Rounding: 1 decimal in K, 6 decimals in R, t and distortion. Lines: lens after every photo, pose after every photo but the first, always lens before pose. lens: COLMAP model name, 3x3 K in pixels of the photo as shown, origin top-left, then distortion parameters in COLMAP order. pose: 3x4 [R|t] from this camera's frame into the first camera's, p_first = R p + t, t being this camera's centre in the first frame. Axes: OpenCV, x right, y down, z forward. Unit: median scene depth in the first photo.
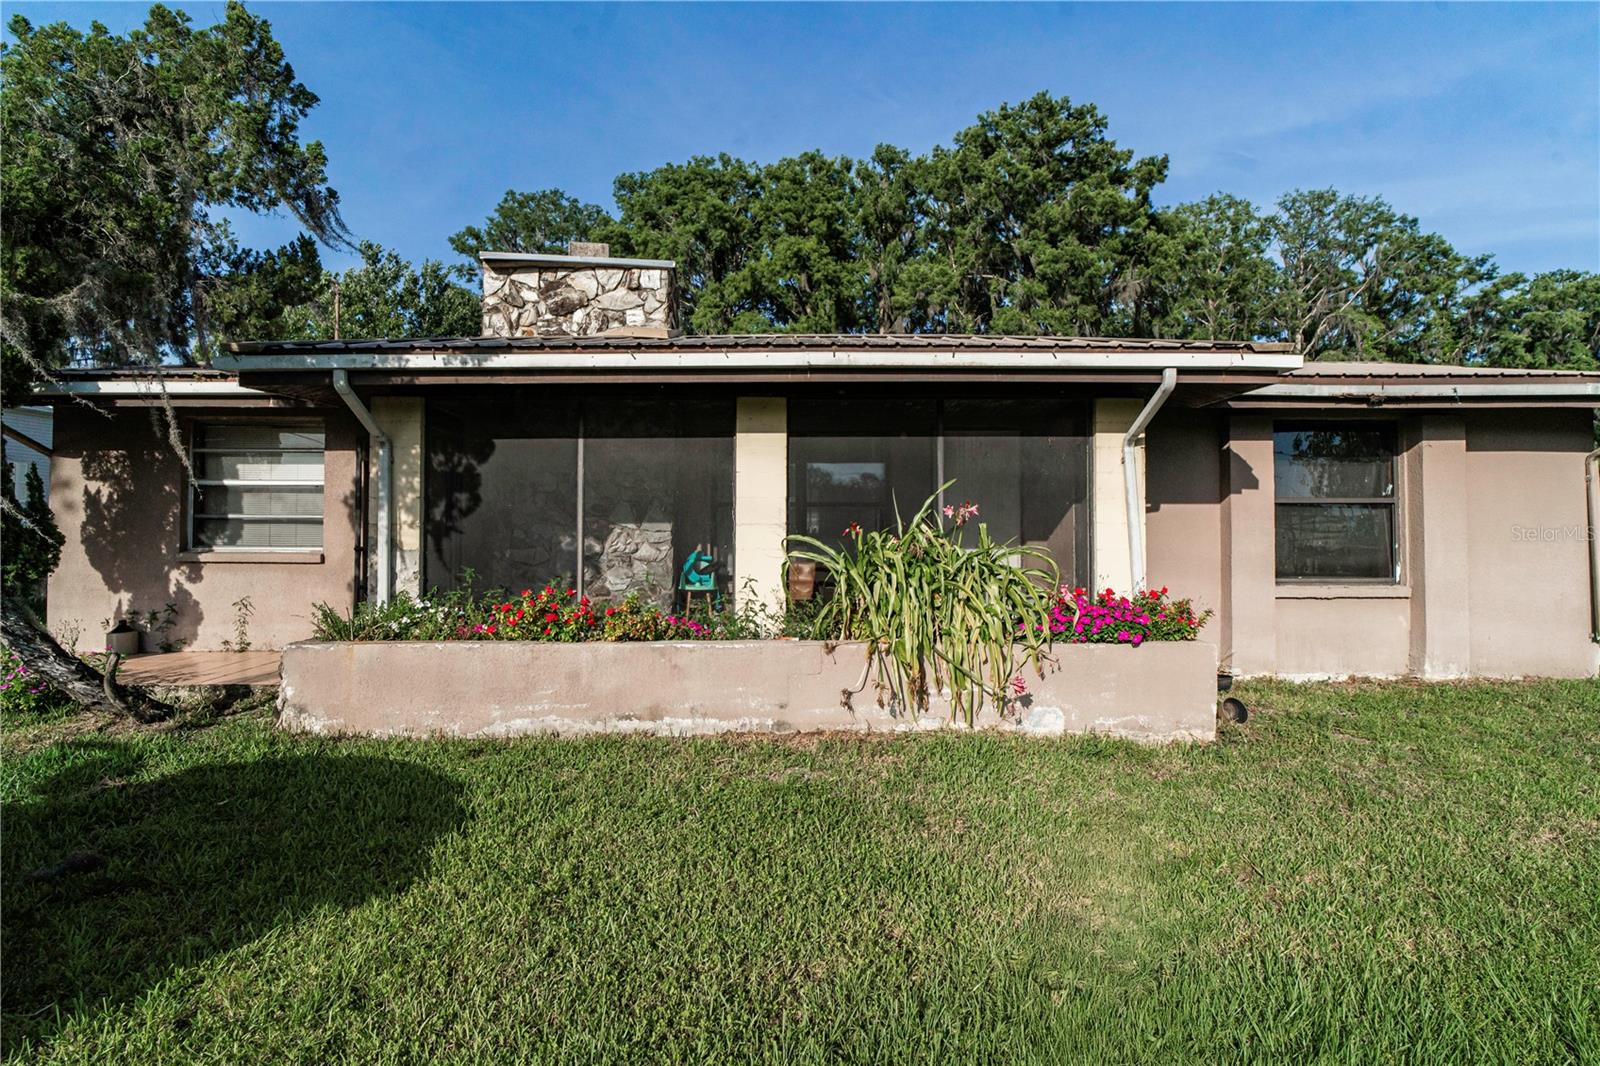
lens RADIAL K [[800.4, 0, 800.0], [0, 800.4, 533.0], [0, 0, 1]] dist [-0.003602, 0.000337]
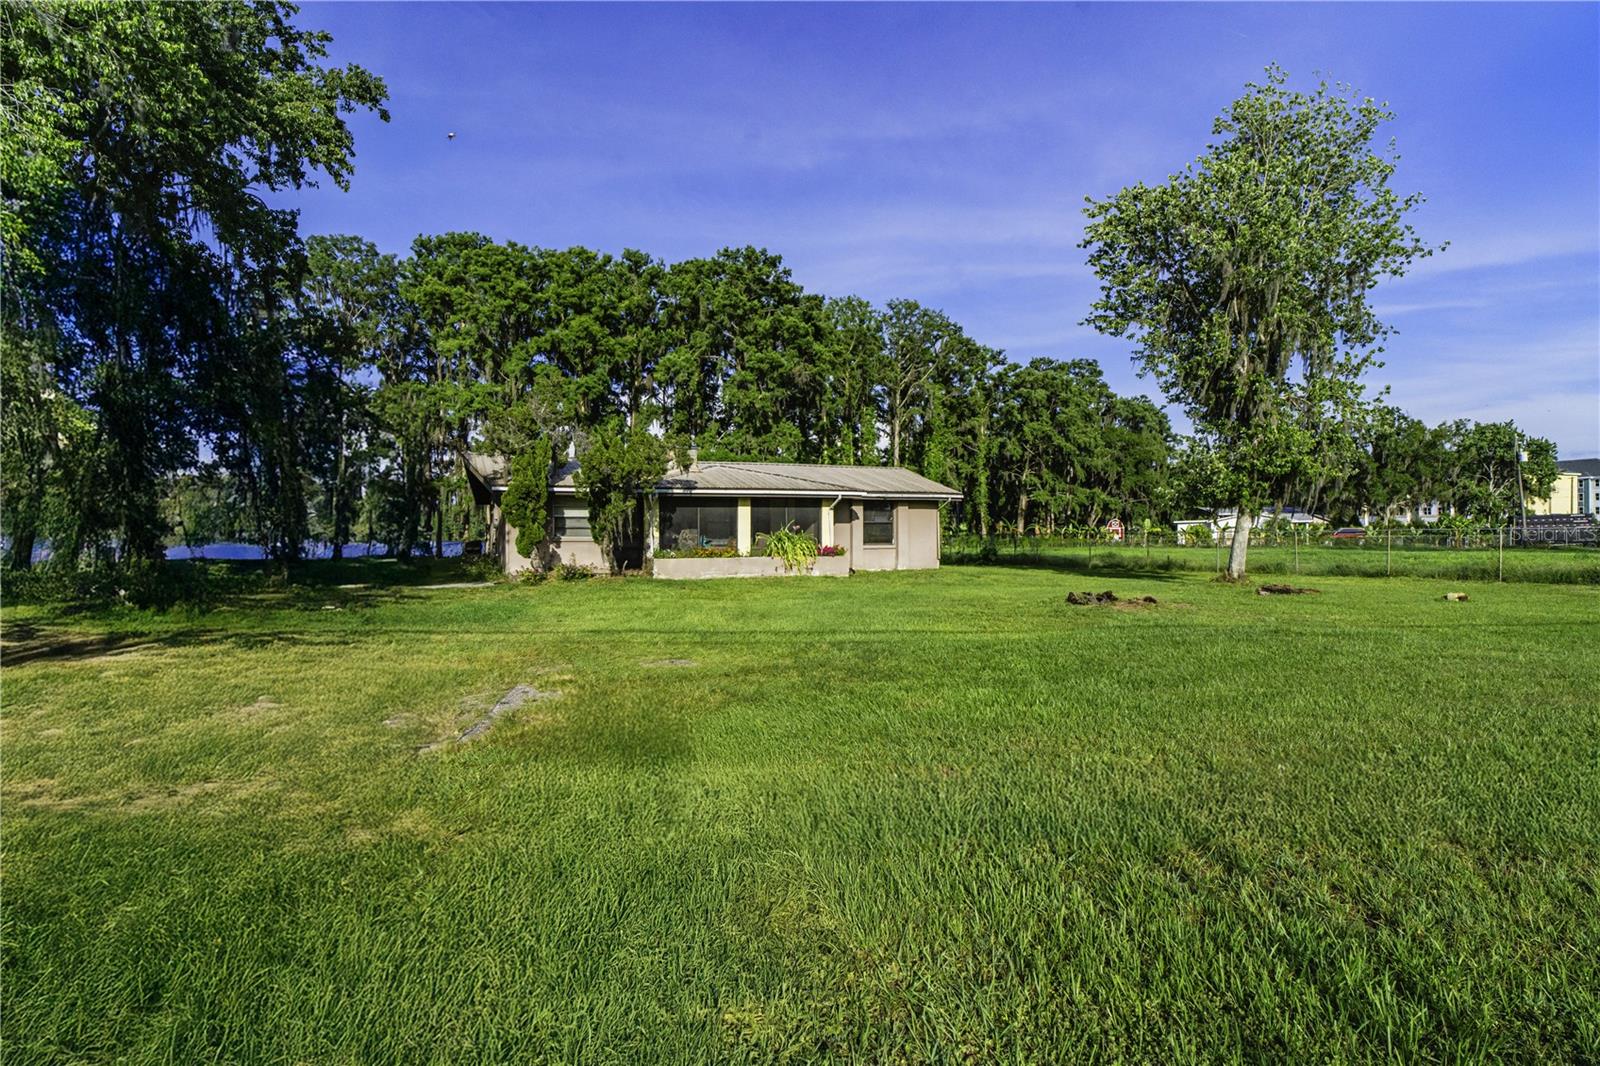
lens RADIAL K [[800.4, 0, 800.0], [0, 800.4, 533.0], [0, 0, 1]] dist [-0.003602, 0.000337]
pose [[0.913628, -0.004593, 0.406525, -1.134338], [-0.001545, 0.999890, 0.014768, -0.043319], [-0.406548, -0.014121, 0.913520, -2.180791]]
